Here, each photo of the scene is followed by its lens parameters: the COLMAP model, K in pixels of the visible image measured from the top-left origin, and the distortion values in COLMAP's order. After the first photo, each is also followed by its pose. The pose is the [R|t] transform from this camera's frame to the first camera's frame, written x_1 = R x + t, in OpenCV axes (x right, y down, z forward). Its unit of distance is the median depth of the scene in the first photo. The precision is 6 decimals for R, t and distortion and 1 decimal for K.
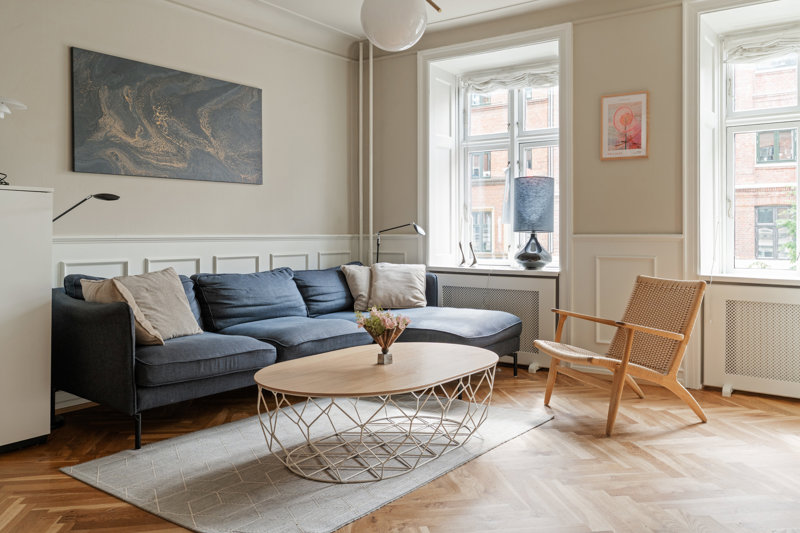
lens RADIAL K [[655.0, 0, 400.5], [0, 655.0, 237.8], [0, 0, 1]] dist [0.003658, -0.000166]
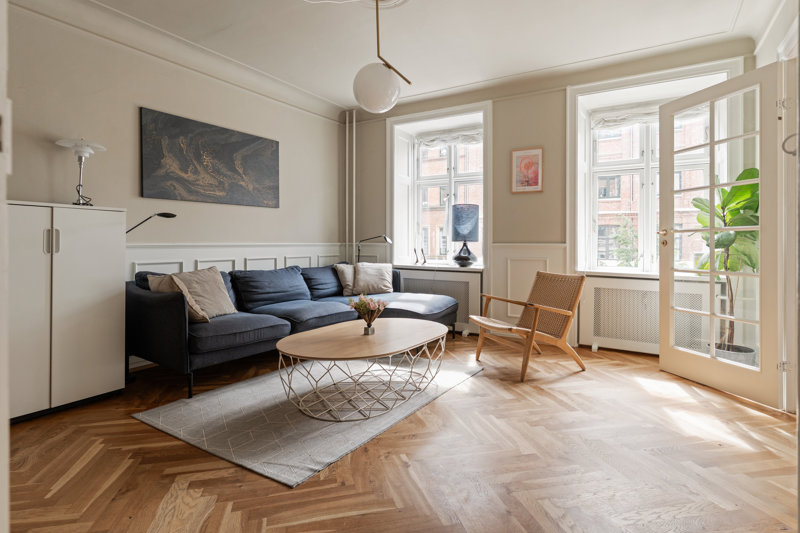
lens RADIAL K [[426.3, 0, 395.6], [0, 426.3, 248.8], [0, 0, 1]] dist [-0.002872, -0.000271]
pose [[0.997729, 0.001658, 0.067339, -0.022208], [-0.002223, 0.999963, 0.008310, -0.000371], [-0.067322, -0.008441, 0.997696, 0.057501]]
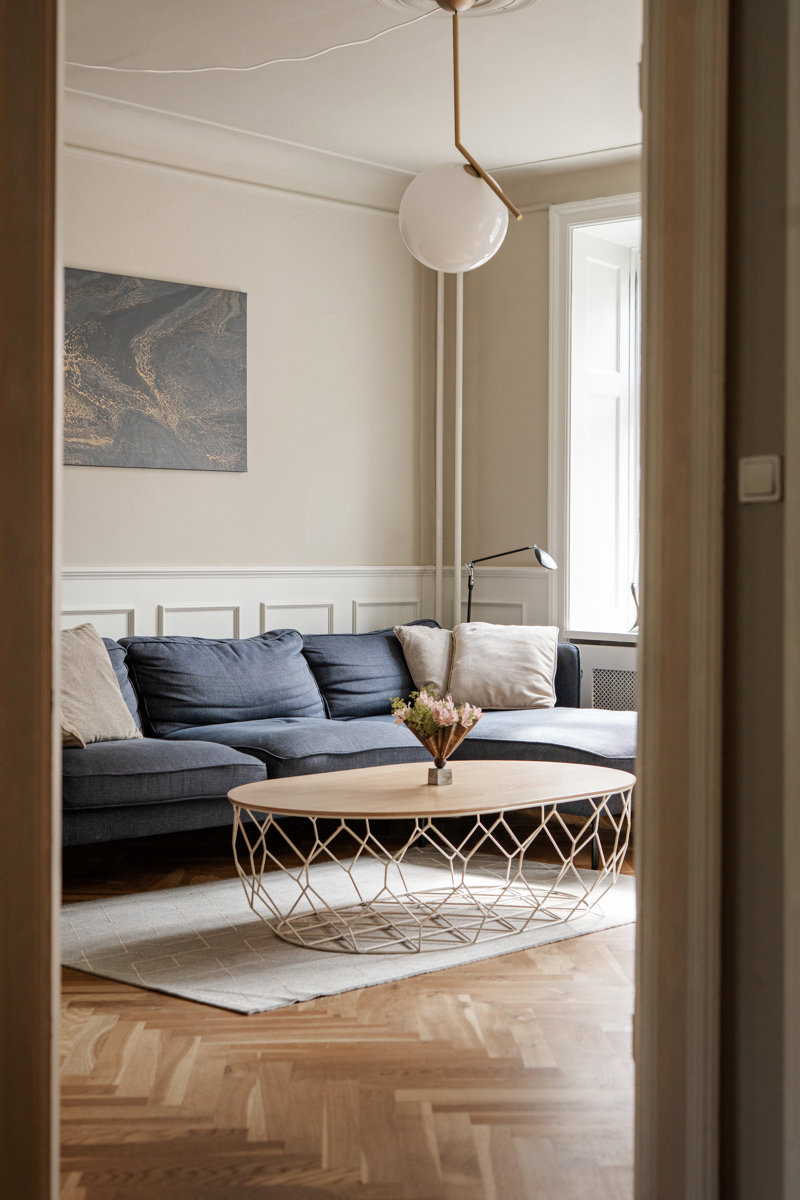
lens RADIAL K [[1729.2, 0, 400.0], [0, 1729.2, 600.0], [0, 0, 1]] dist [-0.006273, -0.004200]
pose [[0.992084, 0.009648, -0.125208, 0.103292], [-0.007209, 0.999775, 0.019925, -0.007470], [0.125372, -0.018864, 0.991930, -0.438151]]
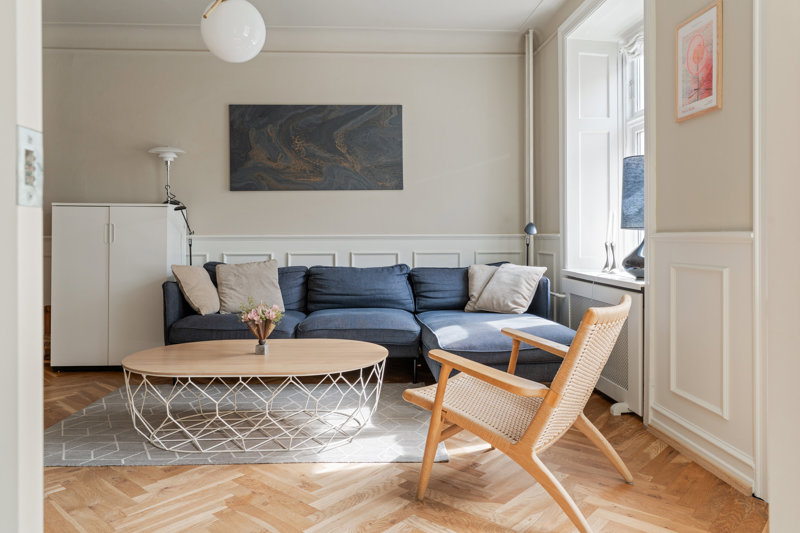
lens RADIAL K [[567.4, 0, 399.9], [0, 567.4, 236.3], [0, 0, 1]] dist [0.001570, -0.001417]
pose [[0.629527, 0.000111, -0.776979, 0.626898], [-0.002824, 0.999994, -0.002145, 0.001006], [0.776974, 0.003545, 0.629523, 0.443342]]
